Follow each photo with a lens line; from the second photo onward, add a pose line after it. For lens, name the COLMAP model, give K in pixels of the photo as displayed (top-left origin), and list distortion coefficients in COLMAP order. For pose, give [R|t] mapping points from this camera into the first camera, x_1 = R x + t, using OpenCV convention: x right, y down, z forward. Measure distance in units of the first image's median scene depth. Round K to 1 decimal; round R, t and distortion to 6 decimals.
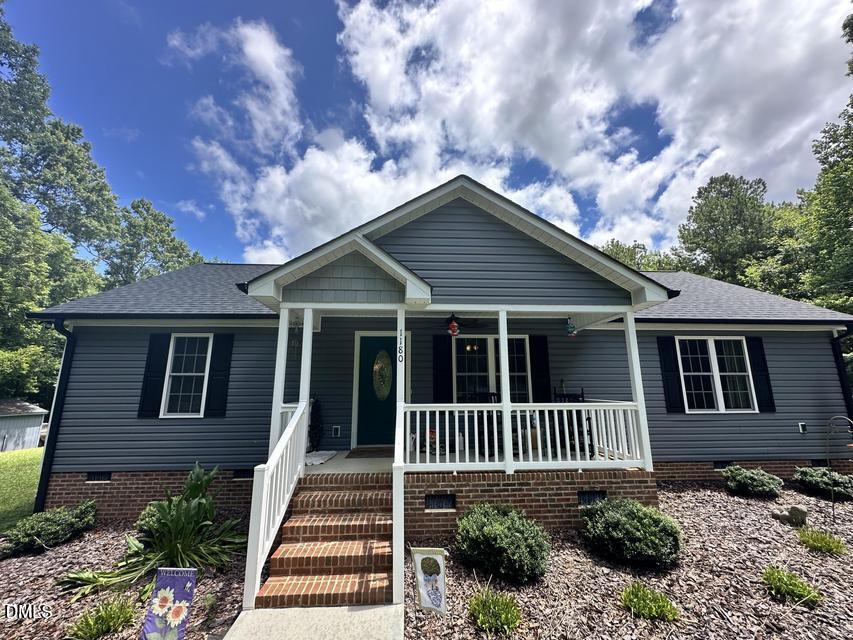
lens RADIAL K [[340.4, 0, 424.4], [0, 340.4, 318.3], [0, 0, 1]] dist [-0.001438, 0.000512]
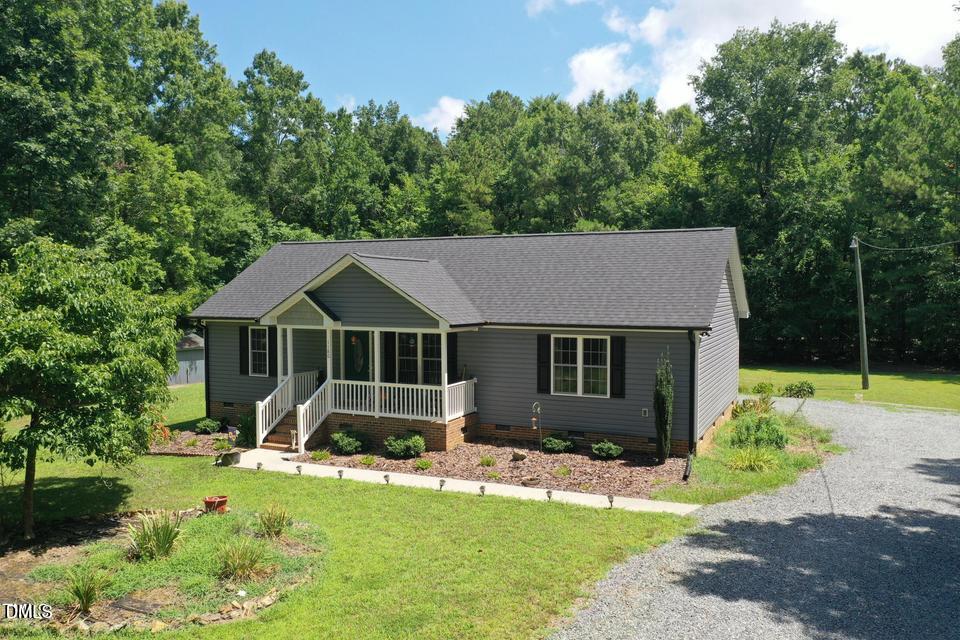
lens RADIAL K [[756.4, 0, 476.0], [0, 756.4, 319.7], [0, 0, 1]] dist [0.013333, 0.000232]
pose [[0.877499, 0.022728, -0.479040, 2.605911], [0.092231, 0.972232, 0.215076, -0.888370], [0.470626, -0.232912, 0.851036, -2.097664]]
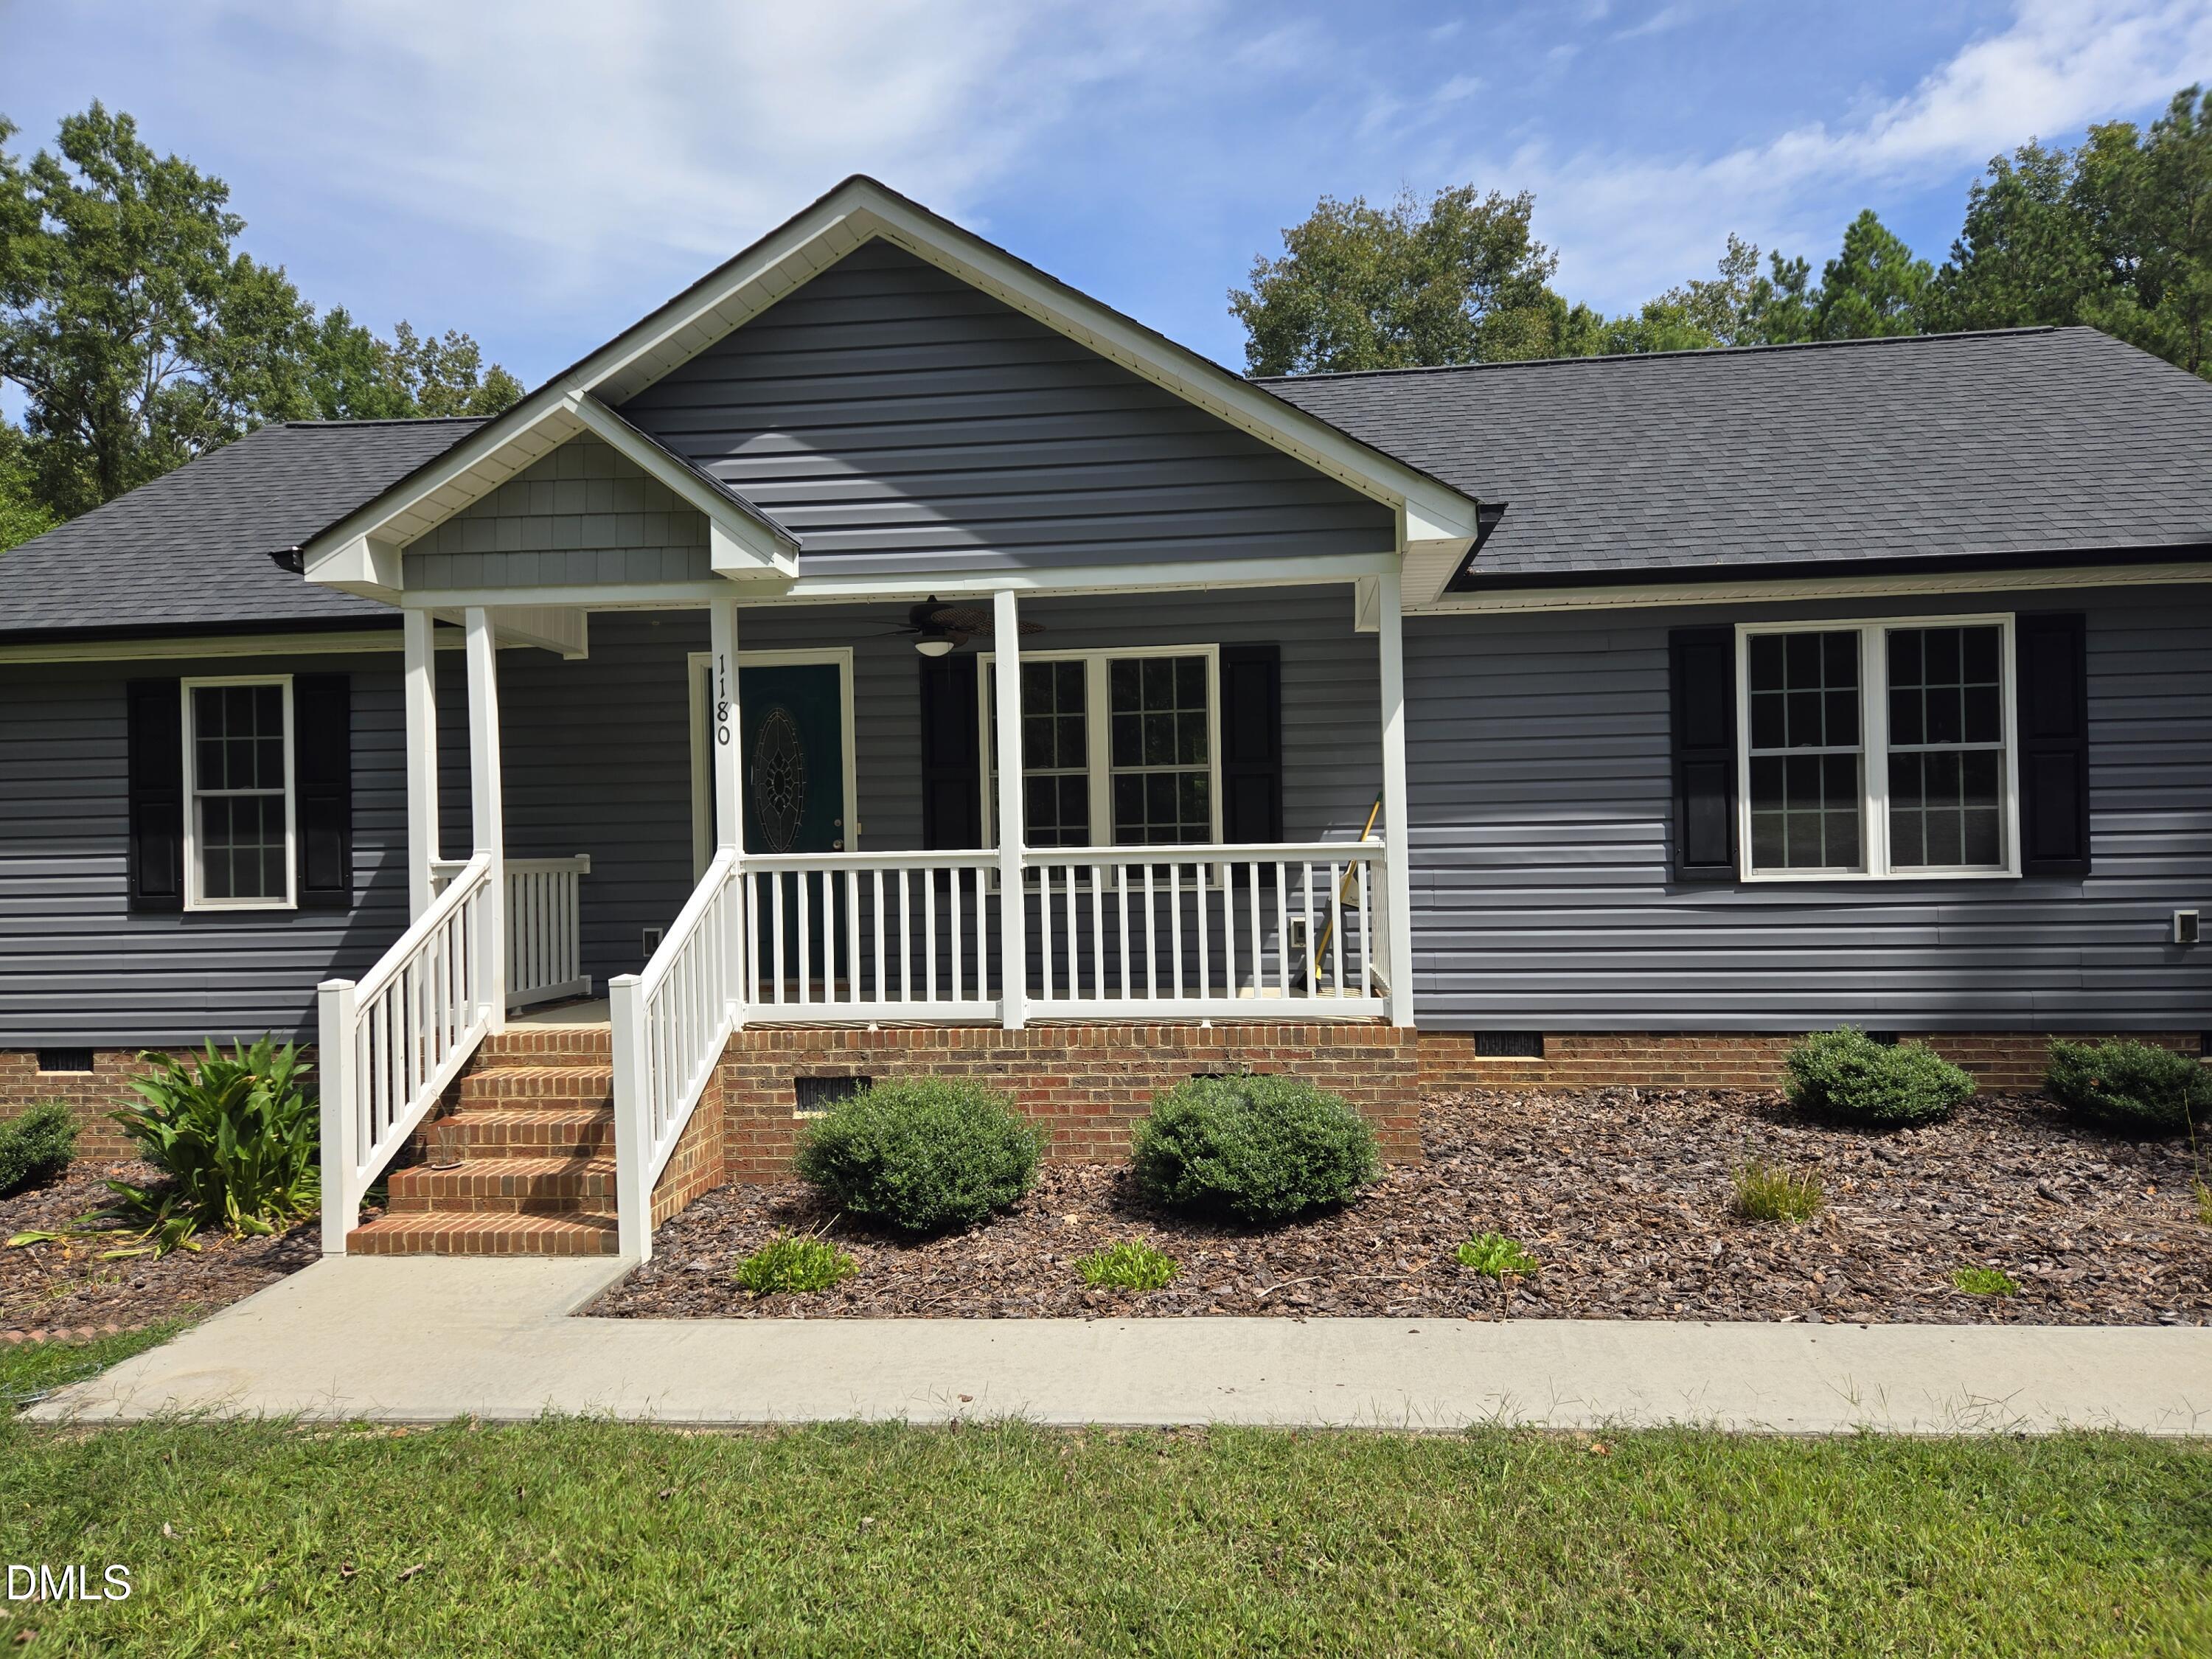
lens RADIAL K [[1474.5, 0, 1114.4], [0, 1474.5, 832.0], [0, 0, 1]] dist [0.062301, -0.030321]
pose [[0.986666, -0.019120, -0.161628, 0.595469], [0.050321, 0.980255, 0.191227, -0.063330], [0.154781, -0.196811, 0.968147, -0.500449]]
